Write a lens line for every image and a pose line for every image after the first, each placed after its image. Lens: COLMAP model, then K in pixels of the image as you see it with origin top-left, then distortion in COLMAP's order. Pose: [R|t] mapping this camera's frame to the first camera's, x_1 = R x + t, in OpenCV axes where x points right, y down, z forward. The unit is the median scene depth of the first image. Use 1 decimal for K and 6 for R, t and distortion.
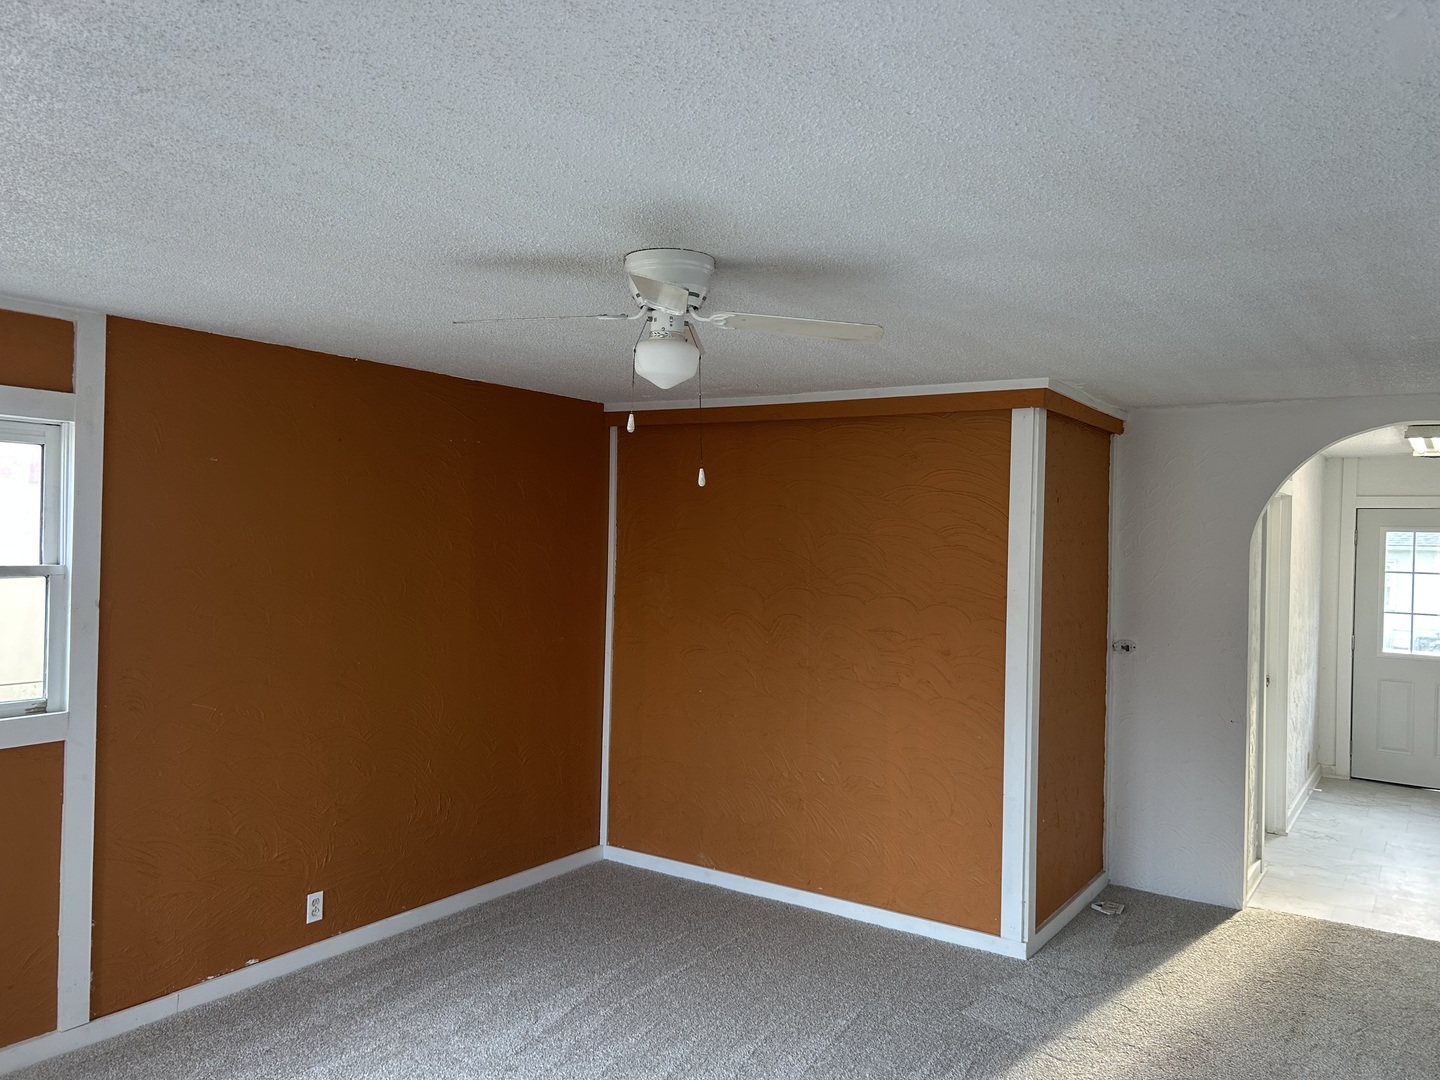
lens RADIAL K [[1084.2, 0, 714.2], [0, 1084.2, 542.3], [0, 0, 1]] dist [0.046631, -0.051154]
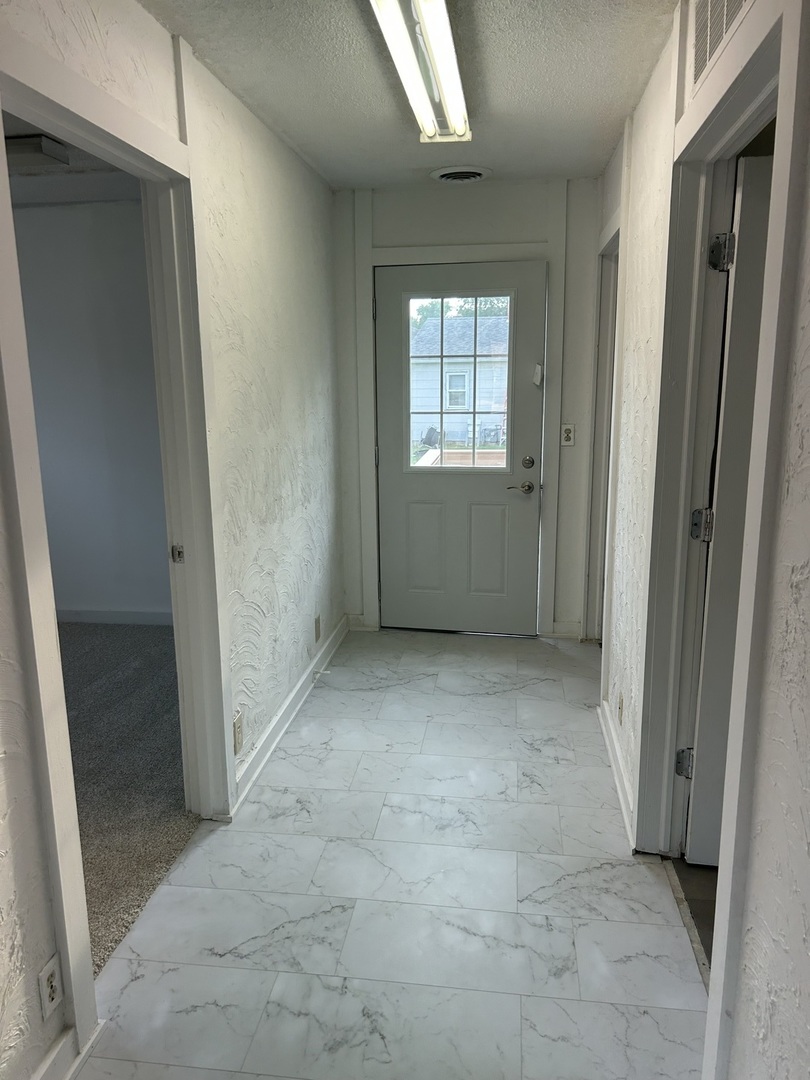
lens RADIAL K [[813.2, 0, 399.1], [0, 813.2, 544.8], [0, 0, 1]] dist [0.046631, -0.051154]
pose [[0.894818, -0.125273, 0.428494, 0.612890], [0.034753, 0.976456, 0.212900, 0.057908], [-0.445076, -0.175615, 0.878104, 0.861228]]
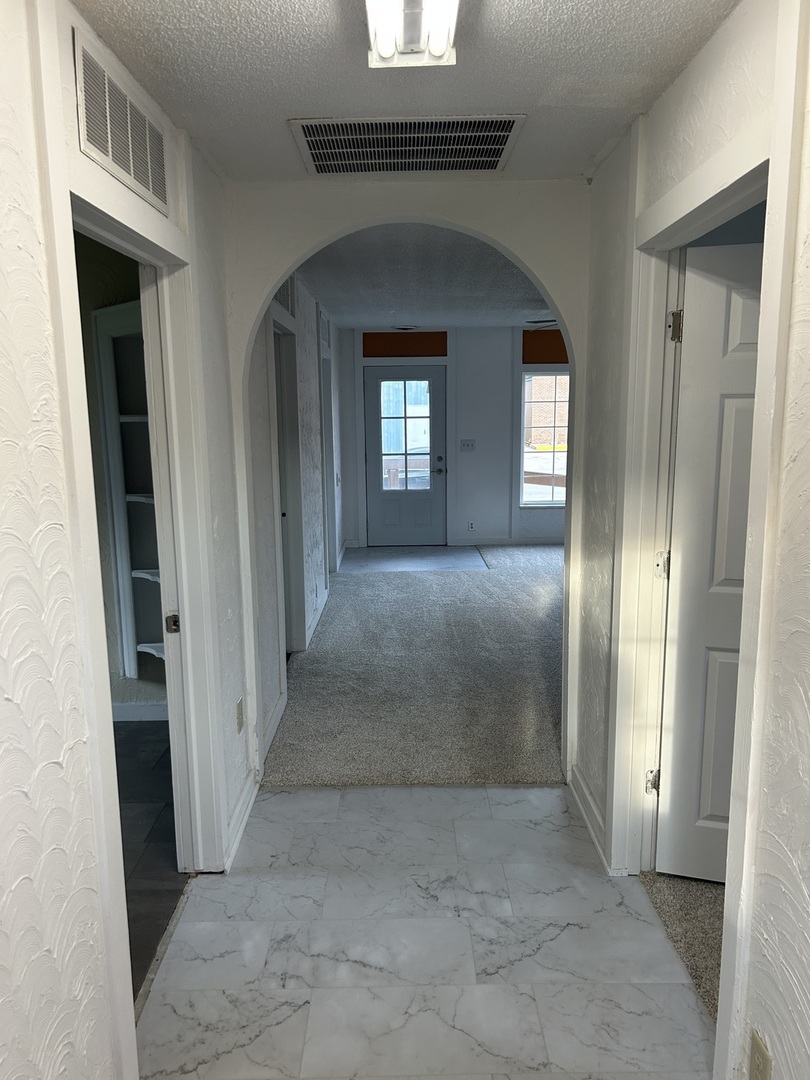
lens RADIAL K [[813.2, 0, 399.1], [0, 813.2, 544.8], [0, 0, 1]] dist [0.046631, -0.051154]
pose [[-0.827199, 0.086317, -0.555239, 1.063120], [-0.006585, 0.986574, 0.163183, 0.041104], [0.561870, 0.138642, -0.815525, 1.610031]]
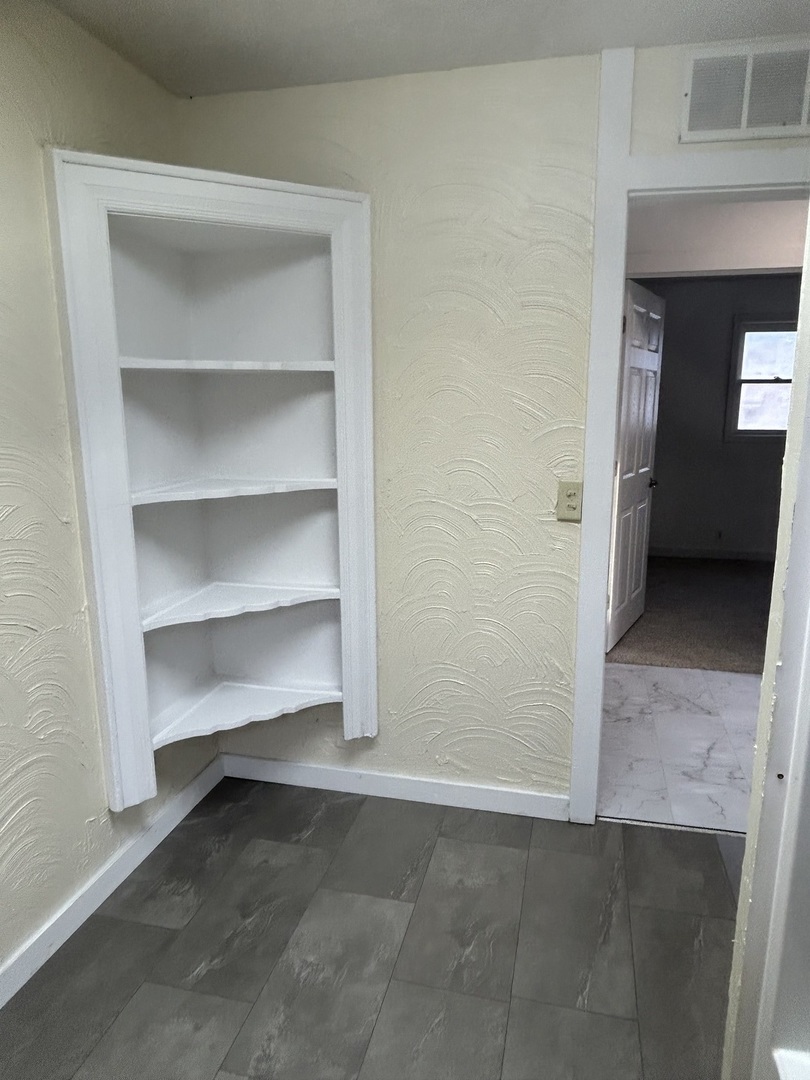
lens RADIAL K [[707.8, 0, 405.0], [0, 707.8, 540.0], [0, 0, 1]] dist [-0.001941, -0.001088]
pose [[0.347965, 0.169770, -0.922008, 1.281622], [0.008163, 0.982881, 0.184059, 0.075030], [0.937472, -0.071572, 0.340622, 0.761052]]
